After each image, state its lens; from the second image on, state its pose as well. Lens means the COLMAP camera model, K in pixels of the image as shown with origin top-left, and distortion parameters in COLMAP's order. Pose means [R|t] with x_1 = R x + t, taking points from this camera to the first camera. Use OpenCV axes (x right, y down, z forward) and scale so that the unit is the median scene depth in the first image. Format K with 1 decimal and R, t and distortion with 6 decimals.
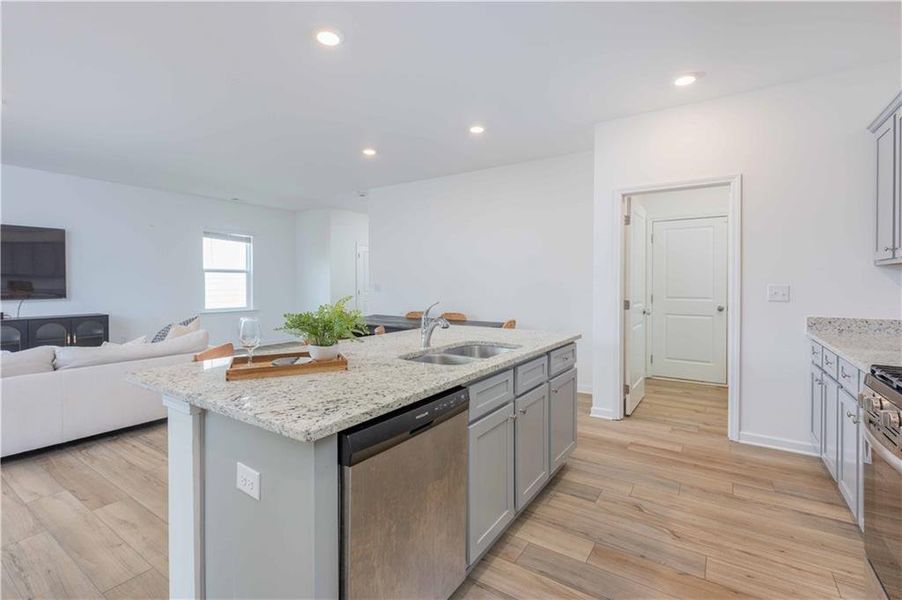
lens RADIAL K [[404.5, 0, 451.9], [0, 404.5, 293.8], [0, 0, 1]] dist [0.005687, -0.001507]
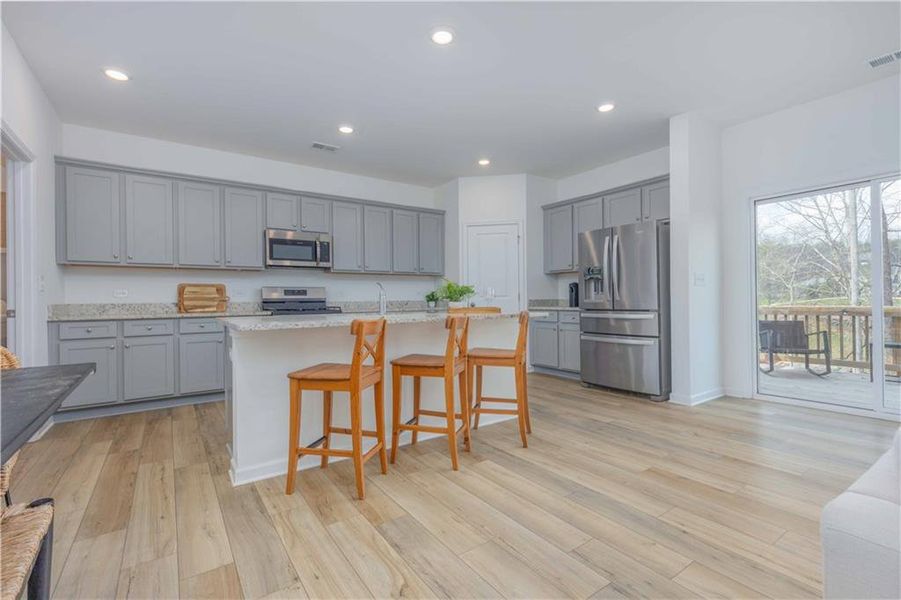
lens RADIAL K [[404.0, 0, 454.3], [0, 404.0, 301.7], [0, 0, 1]] dist [0.005687, -0.001507]
pose [[-0.932875, 0.006841, 0.360137, -0.313578], [0.019779, 0.999284, 0.032252, 0.018176], [-0.359658, 0.037211, -0.932342, 0.875509]]
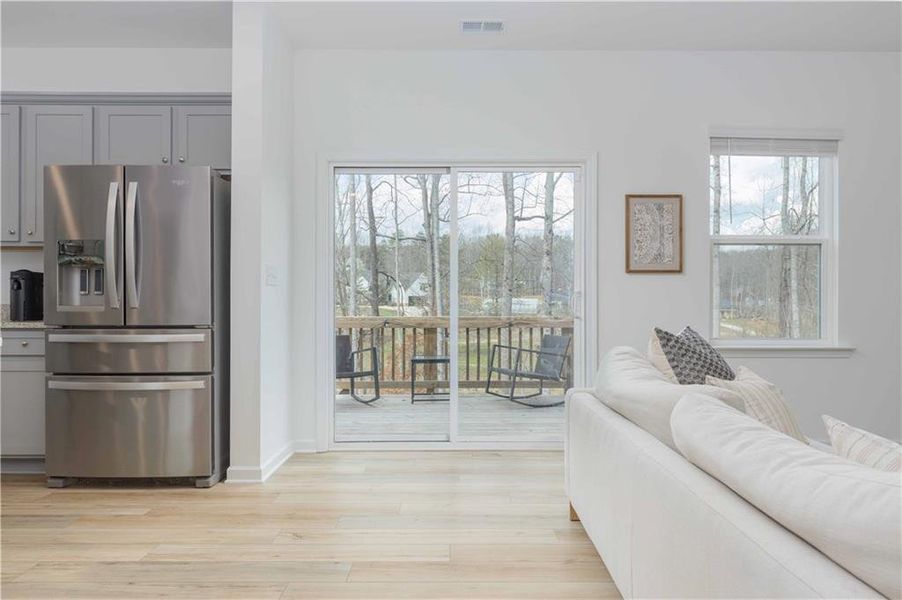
lens RADIAL K [[622.1, 0, 454.3], [0, 622.1, 299.3], [0, 0, 1]] dist [0.006684, -0.000348]
pose [[-0.829282, -0.008608, -0.558764, -0.245373], [-0.020668, 0.999670, 0.015274, 0.021795], [0.558448, 0.024215, -0.829186, 0.737257]]
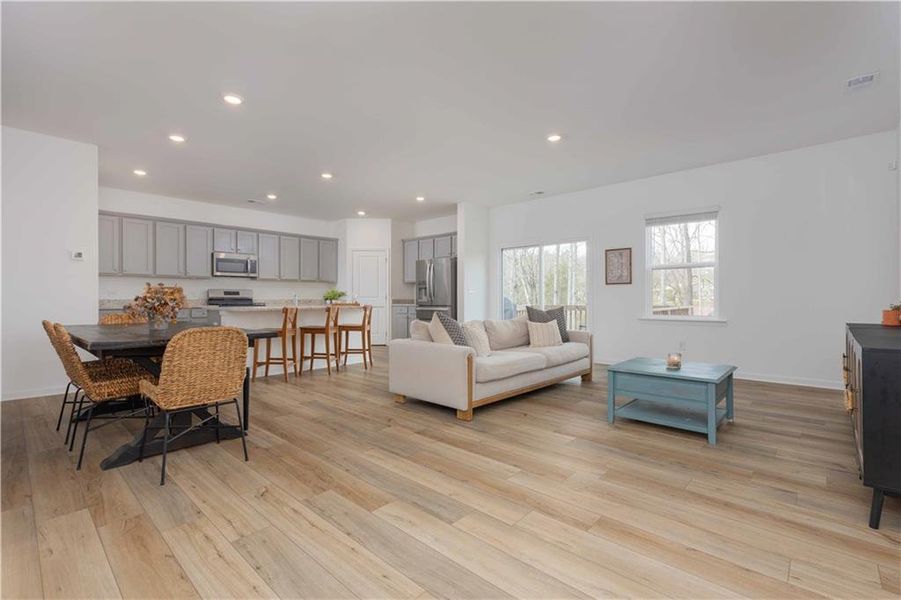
lens RADIAL K [[404.0, 0, 454.0], [0, 404.0, 300.1], [0, 0, 1]] dist [0.005687, -0.001507]
pose [[-0.988670, -0.001269, 0.150100, -0.600977], [0.003547, 0.999488, 0.031814, 0.002325], [-0.150064, 0.031986, -0.988159, 1.393023]]
